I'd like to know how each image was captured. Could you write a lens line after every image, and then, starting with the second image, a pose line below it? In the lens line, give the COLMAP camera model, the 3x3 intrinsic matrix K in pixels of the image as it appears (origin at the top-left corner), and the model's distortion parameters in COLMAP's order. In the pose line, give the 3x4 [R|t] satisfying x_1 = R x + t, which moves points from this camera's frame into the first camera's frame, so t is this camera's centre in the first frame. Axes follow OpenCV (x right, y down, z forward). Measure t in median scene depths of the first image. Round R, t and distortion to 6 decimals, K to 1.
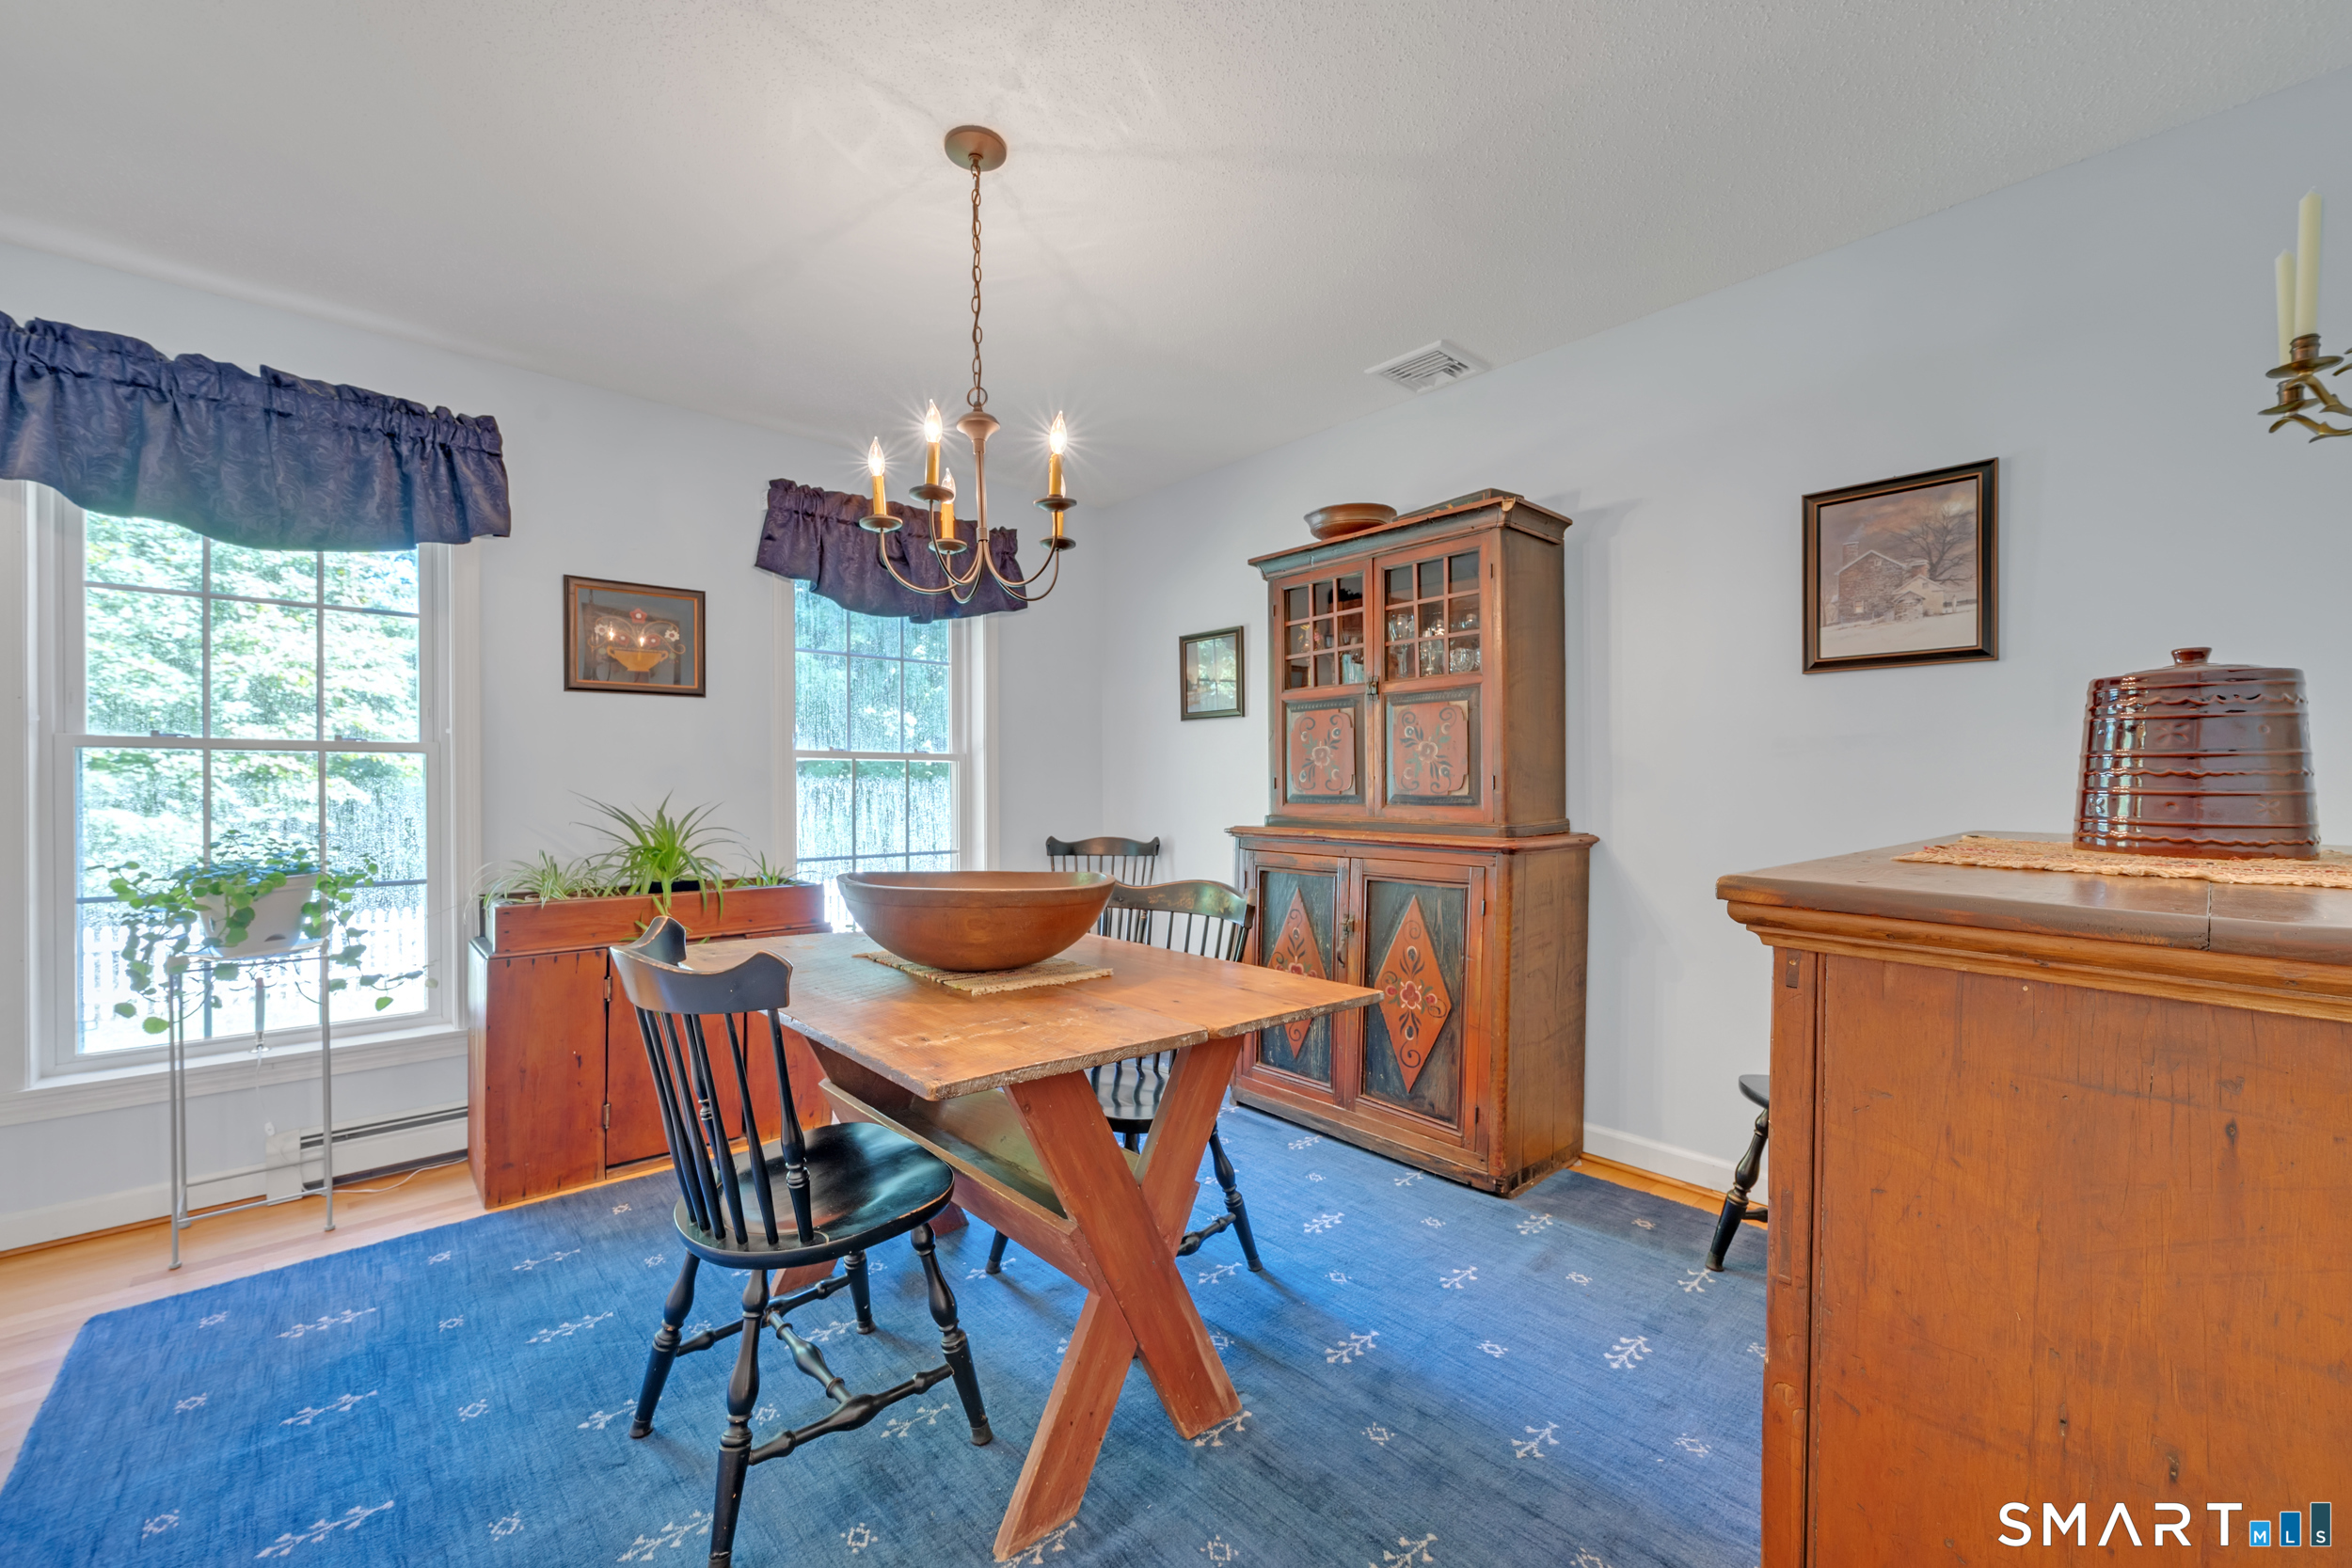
lens RADIAL K [[968.7, 0, 1173.5], [0, 968.7, 781.0], [0, 0, 1]] dist [0.021310, 0.000073]
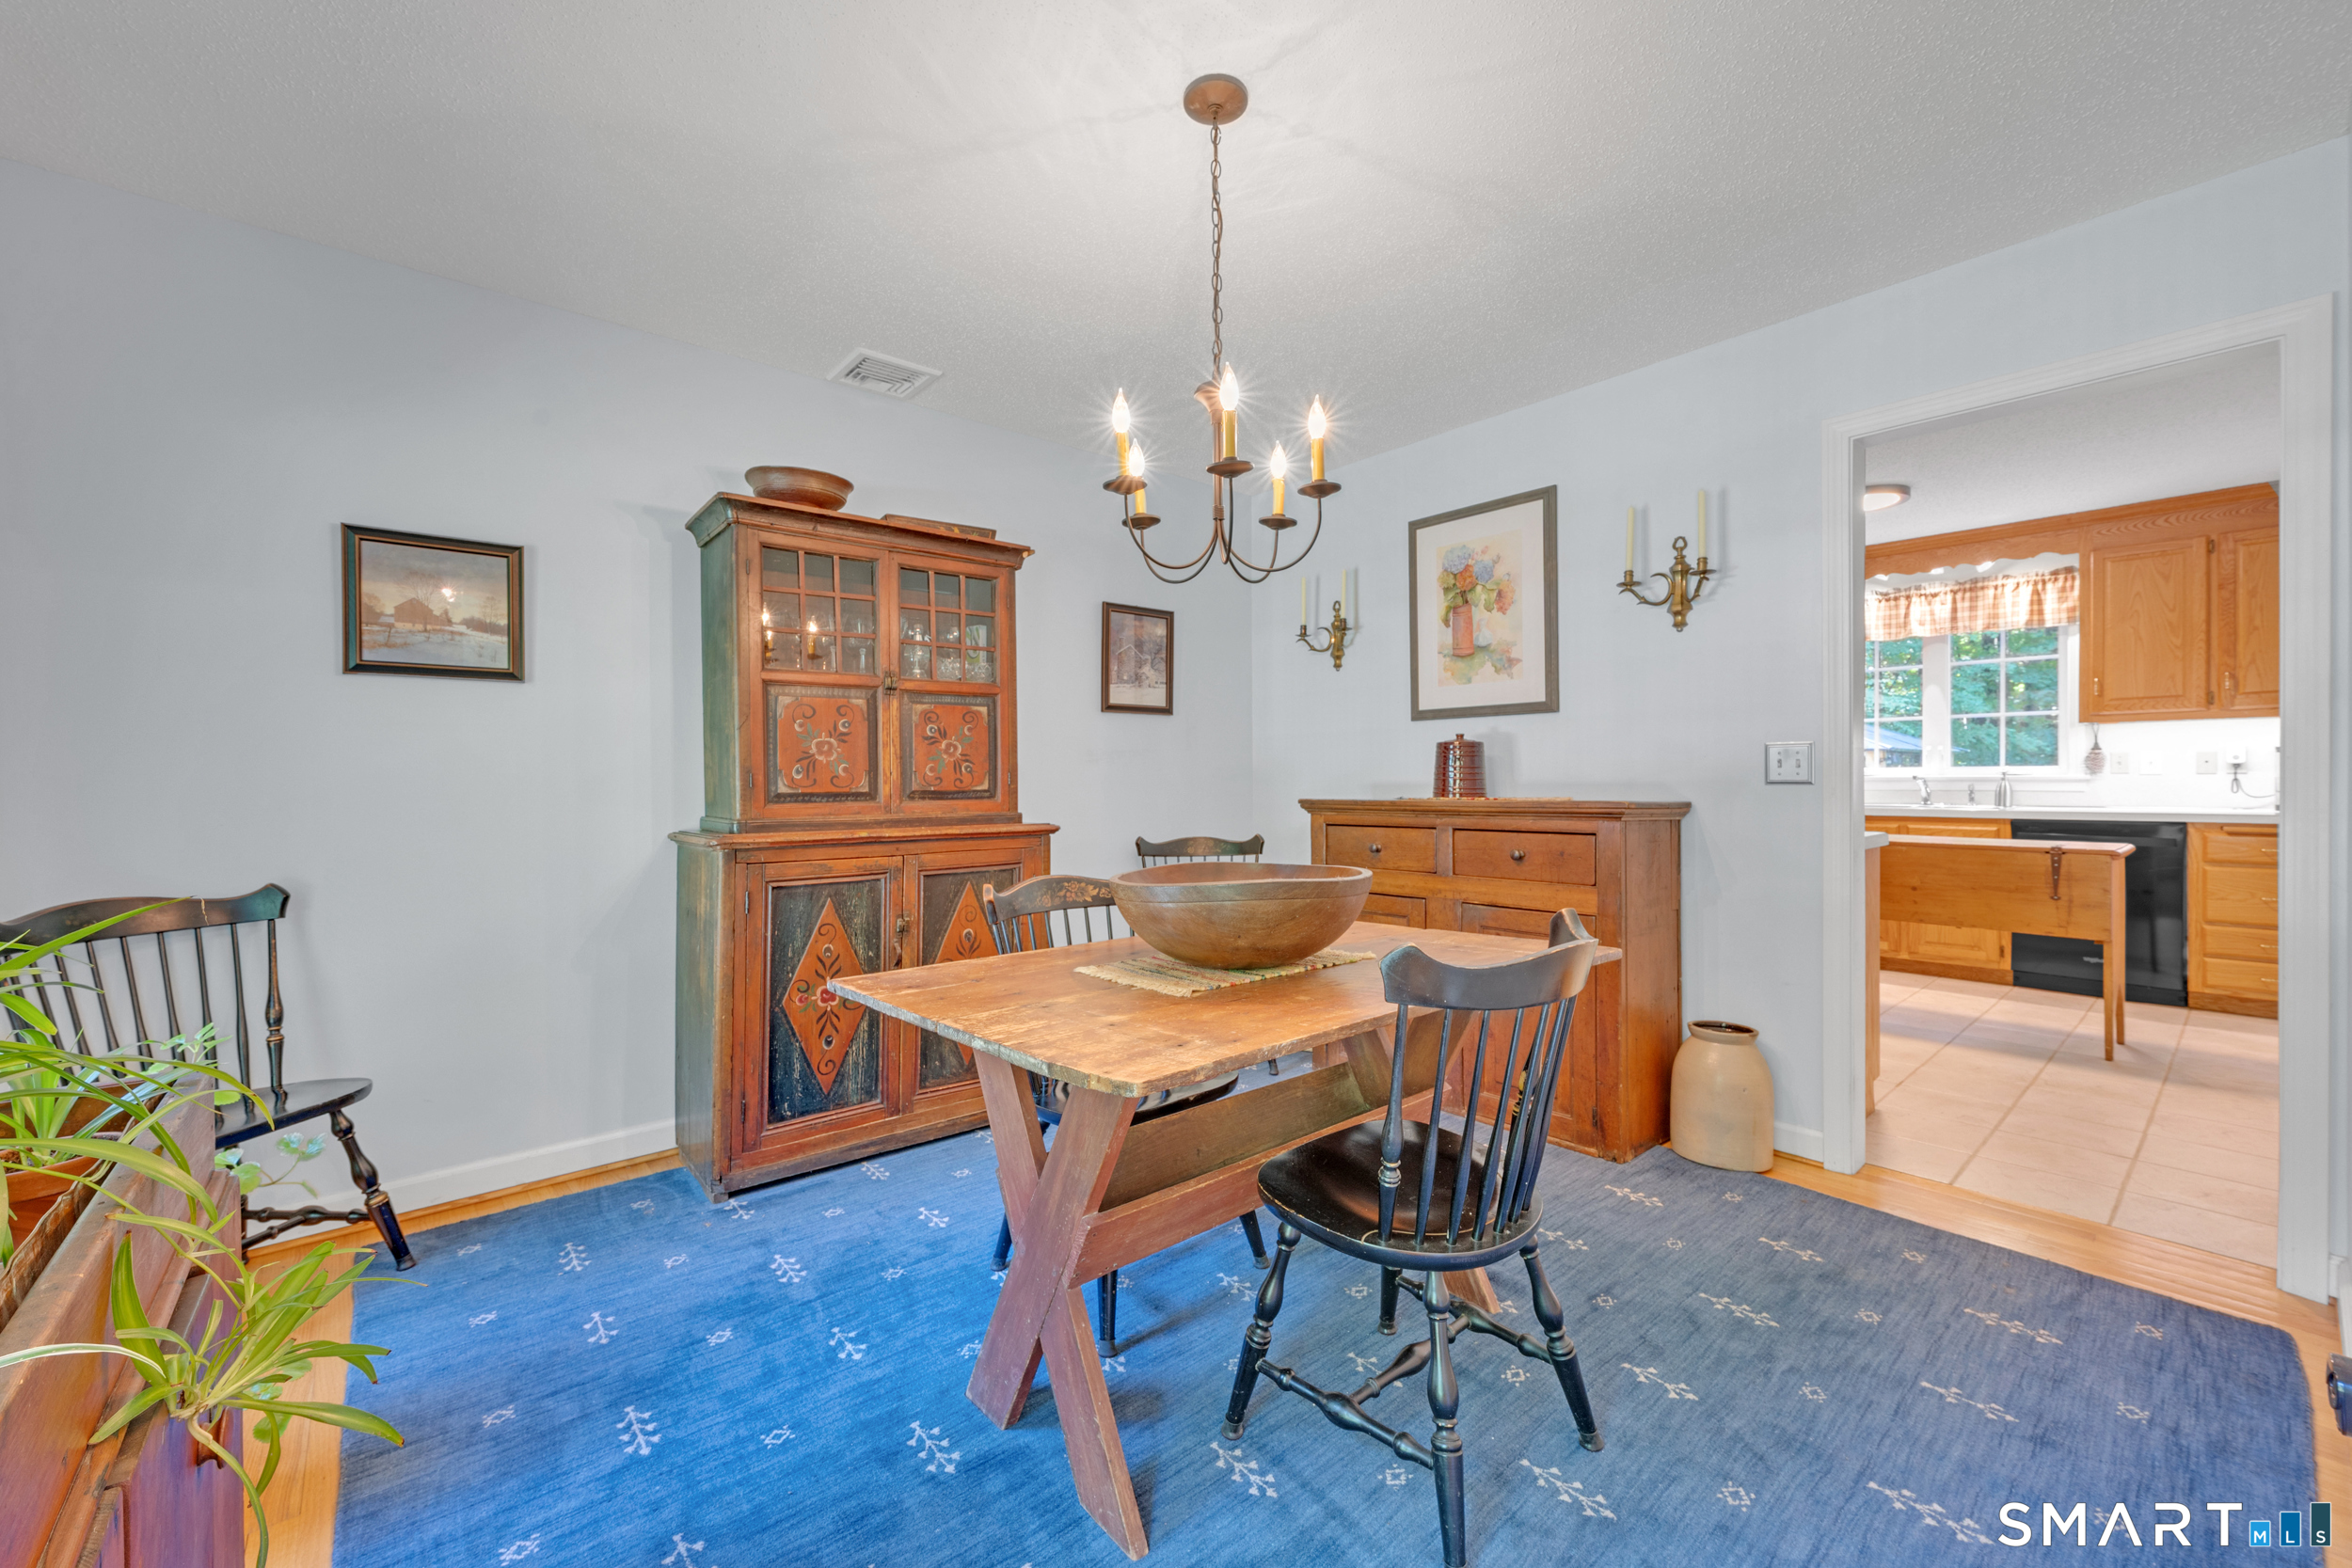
lens RADIAL K [[968.7, 0, 1173.5], [0, 968.7, 781.0], [0, 0, 1]] dist [0.021310, 0.000073]
pose [[0.013923, 0.003674, 0.999896, -0.813814], [0.006642, 0.999971, -0.003767, 0.010046], [-0.999881, 0.006694, 0.013898, 0.734291]]
